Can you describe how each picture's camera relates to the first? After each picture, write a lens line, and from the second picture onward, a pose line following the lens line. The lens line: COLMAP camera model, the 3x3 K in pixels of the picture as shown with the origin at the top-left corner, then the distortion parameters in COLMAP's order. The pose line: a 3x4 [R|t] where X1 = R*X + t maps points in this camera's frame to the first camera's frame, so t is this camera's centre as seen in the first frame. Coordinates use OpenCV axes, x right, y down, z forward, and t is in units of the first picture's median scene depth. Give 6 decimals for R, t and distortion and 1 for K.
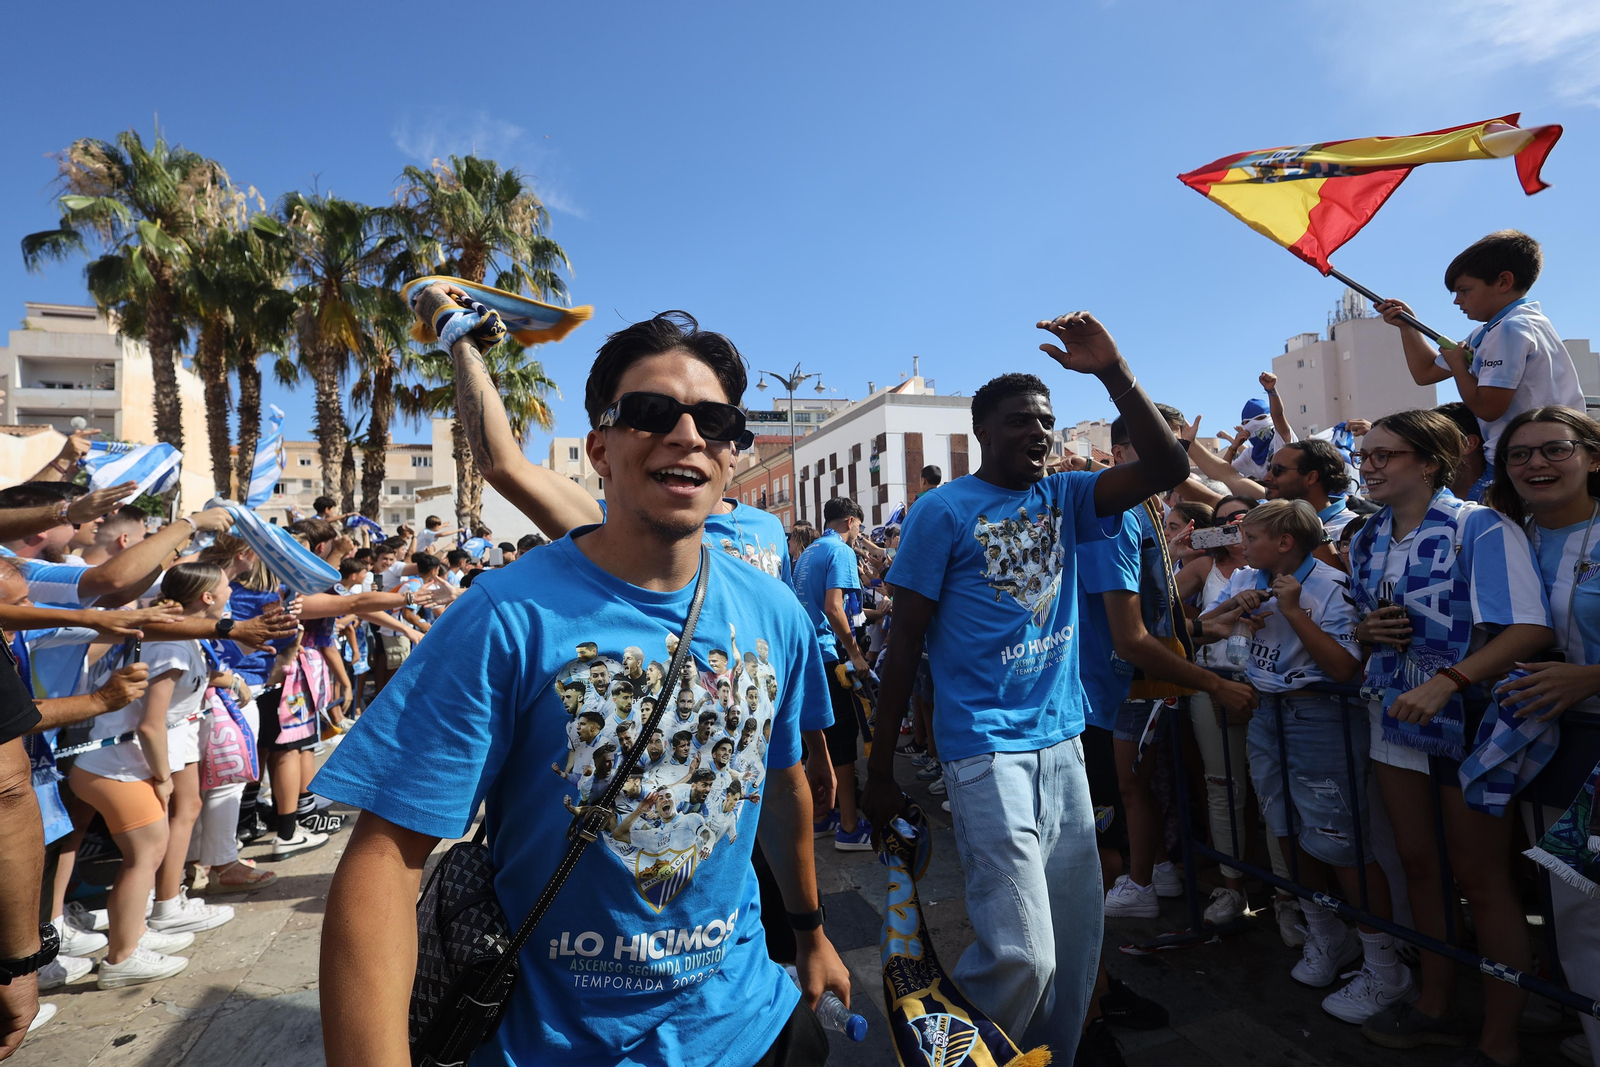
lens RADIAL K [[742.5, 0, 791.0], [0, 742.5, 529.0], [0, 0, 1]] dist [-0.000961, 0.000967]
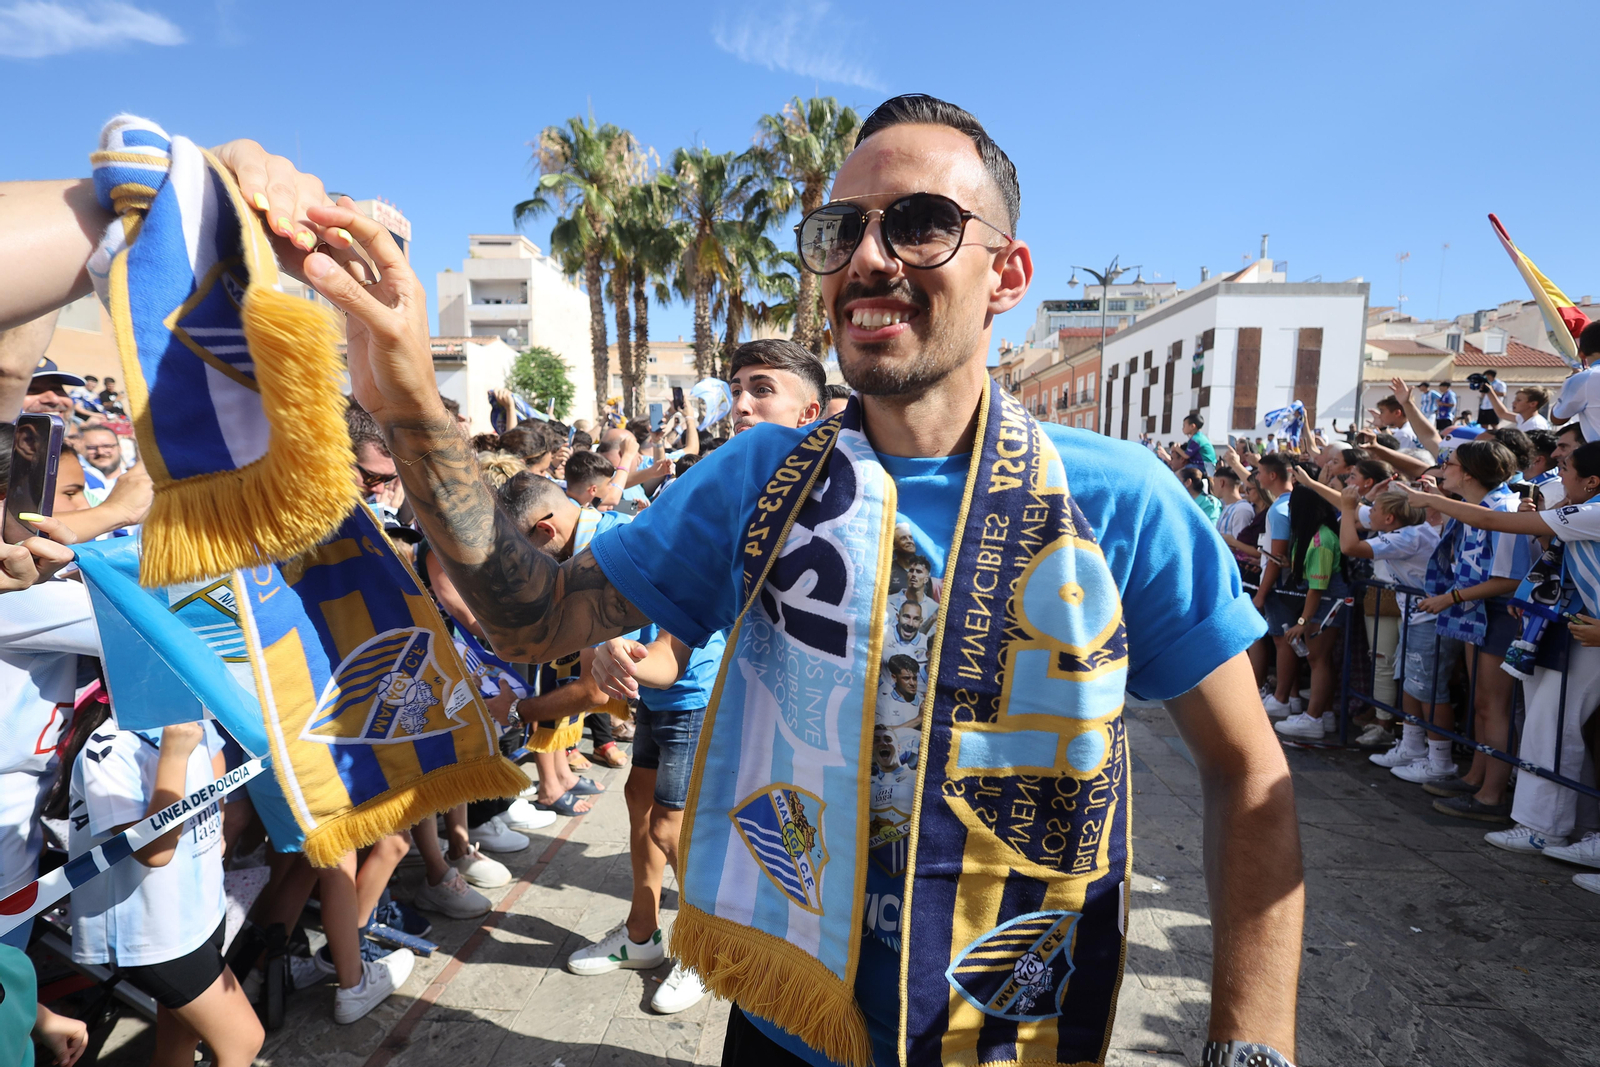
lens RADIAL K [[742.5, 0, 791.0], [0, 742.5, 529.0], [0, 0, 1]] dist [-0.000961, 0.000967]
pose [[0.927244, 0.079829, -0.365848, -0.001673], [-0.027115, 0.988761, 0.147026, -0.014656], [0.373473, -0.126409, 0.918988, -0.110856]]
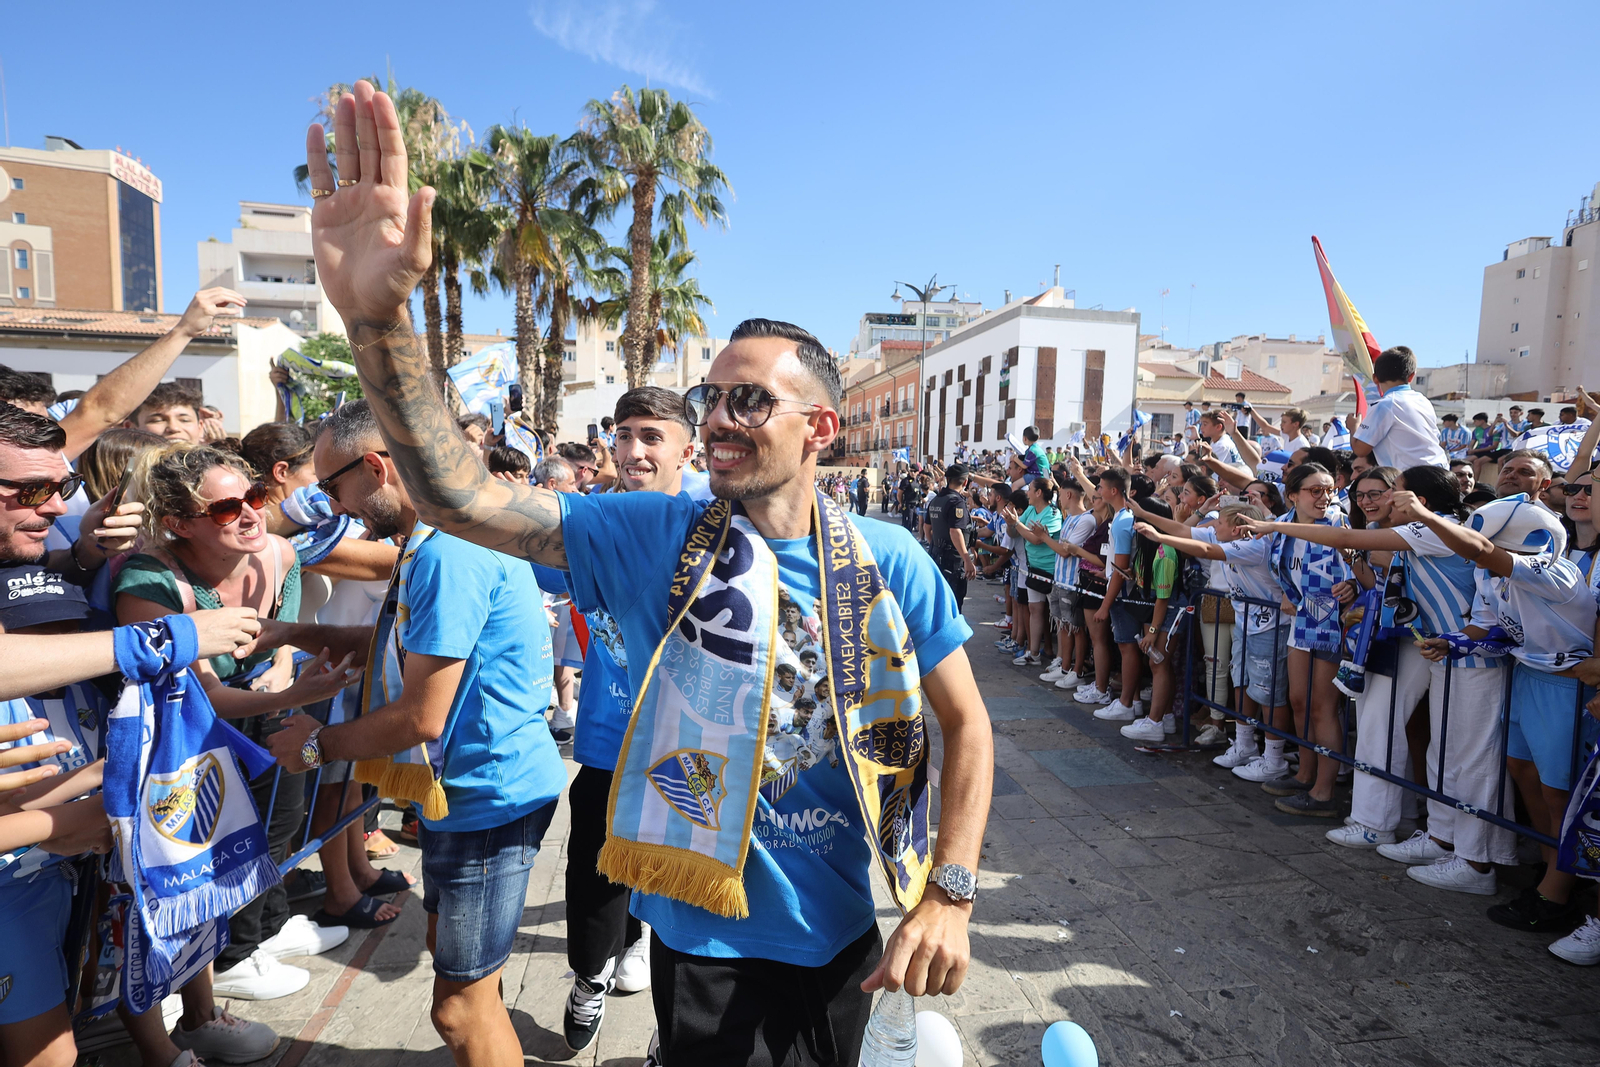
lens RADIAL K [[742.5, 0, 791.0], [0, 742.5, 529.0], [0, 0, 1]] dist [-0.000961, 0.000967]
pose [[0.986456, 0.068680, -0.148955, -0.014899], [-0.048664, 0.989775, 0.134082, -0.015033], [0.156640, -0.125018, 0.979711, -0.093163]]
